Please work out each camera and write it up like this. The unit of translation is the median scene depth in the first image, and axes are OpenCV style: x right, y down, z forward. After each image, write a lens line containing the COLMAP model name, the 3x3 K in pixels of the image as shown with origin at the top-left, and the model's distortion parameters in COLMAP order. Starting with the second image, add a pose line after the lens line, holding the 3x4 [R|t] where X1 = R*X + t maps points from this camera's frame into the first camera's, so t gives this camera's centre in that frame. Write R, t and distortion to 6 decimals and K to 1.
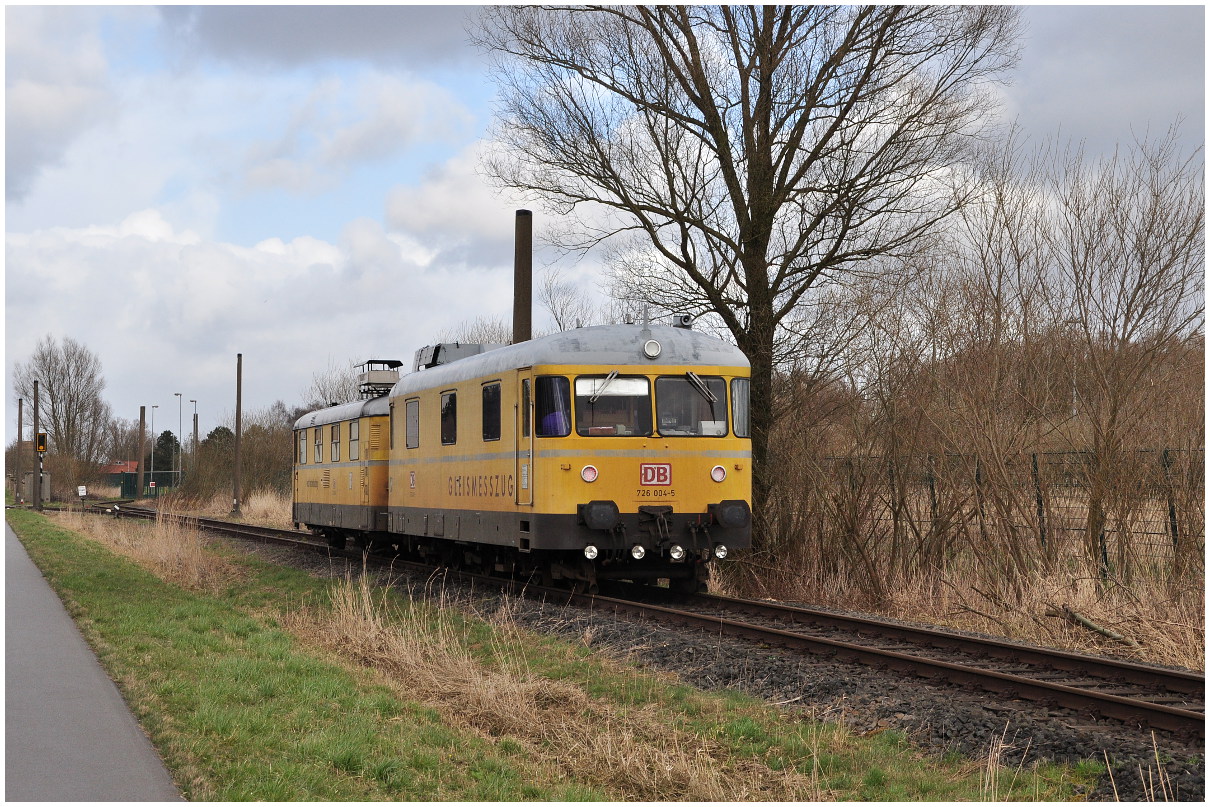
lens RADIAL K [[1996.2, 0, 599.7], [0, 1996.2, 399.7], [0, 0, 1]] dist [-0.039459, 0.000000]
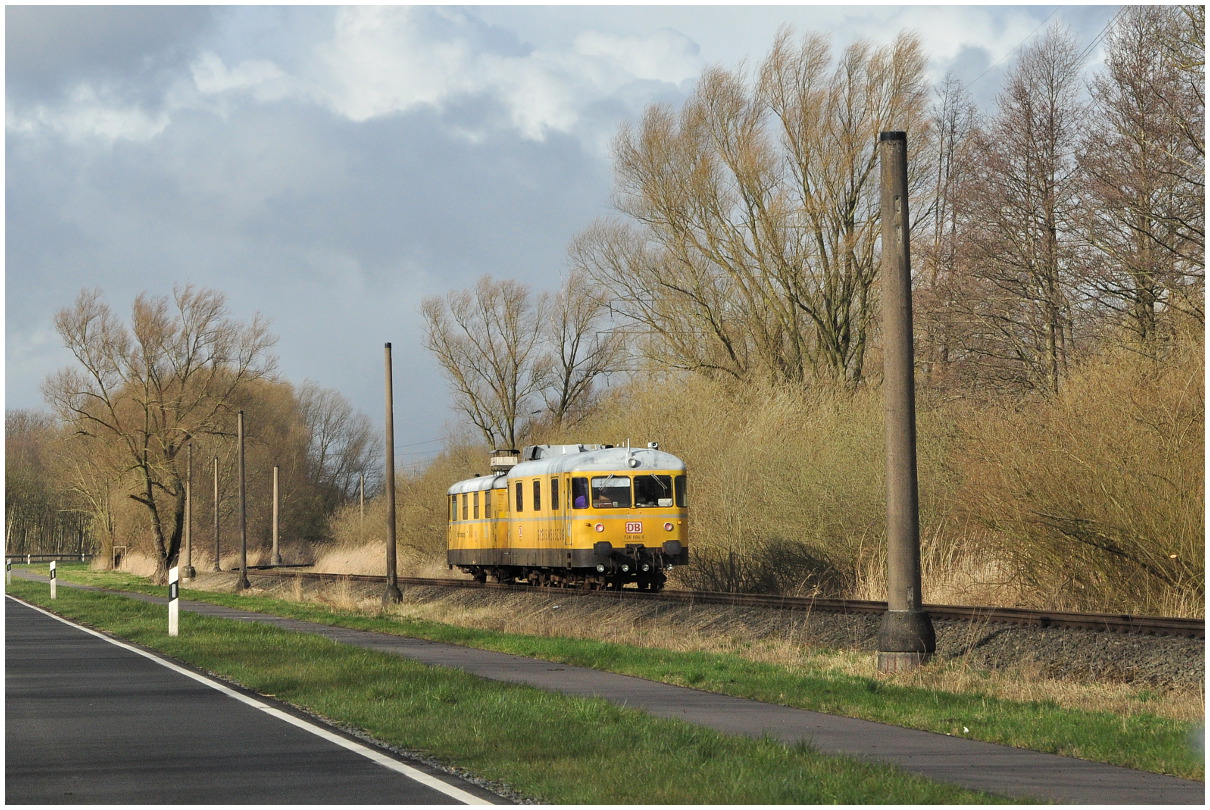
lens RADIAL K [[3792.5, 0, 604.2], [0, 3792.5, 403.8], [0, 0, 1]] dist [0.936023, 0.000000]
pose [[0.993643, -0.019217, -0.110926, 0.401649], [0.020363, 0.999750, 0.009210, -0.114295], [0.110721, -0.011411, 0.993786, -2.598441]]
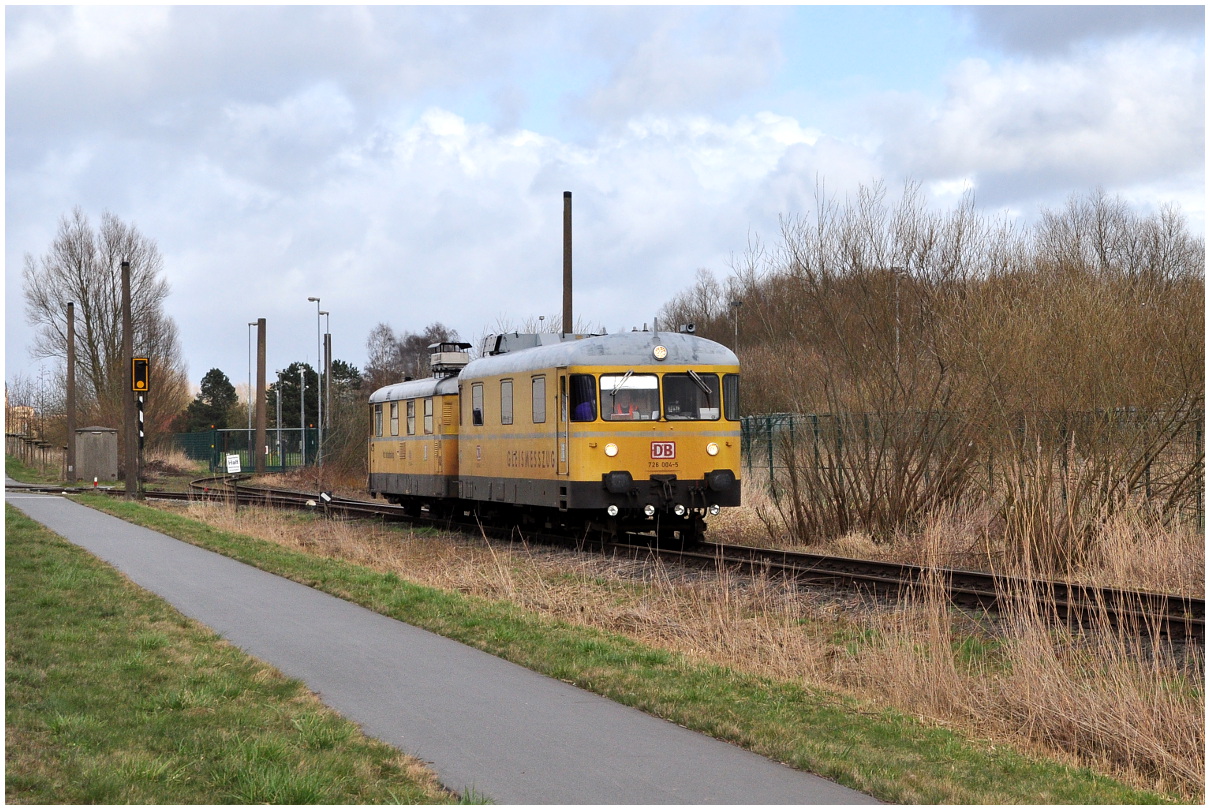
lens RADIAL K [[2838.6, 0, 606.0], [0, 2838.6, 410.2], [0, 0, 1]] dist [0.068933, 0.000000]
pose [[0.998314, -0.006892, -0.057638, 0.095776], [0.008705, 0.999474, 0.031250, -0.045279], [0.057393, -0.031699, 0.997848, -0.817755]]
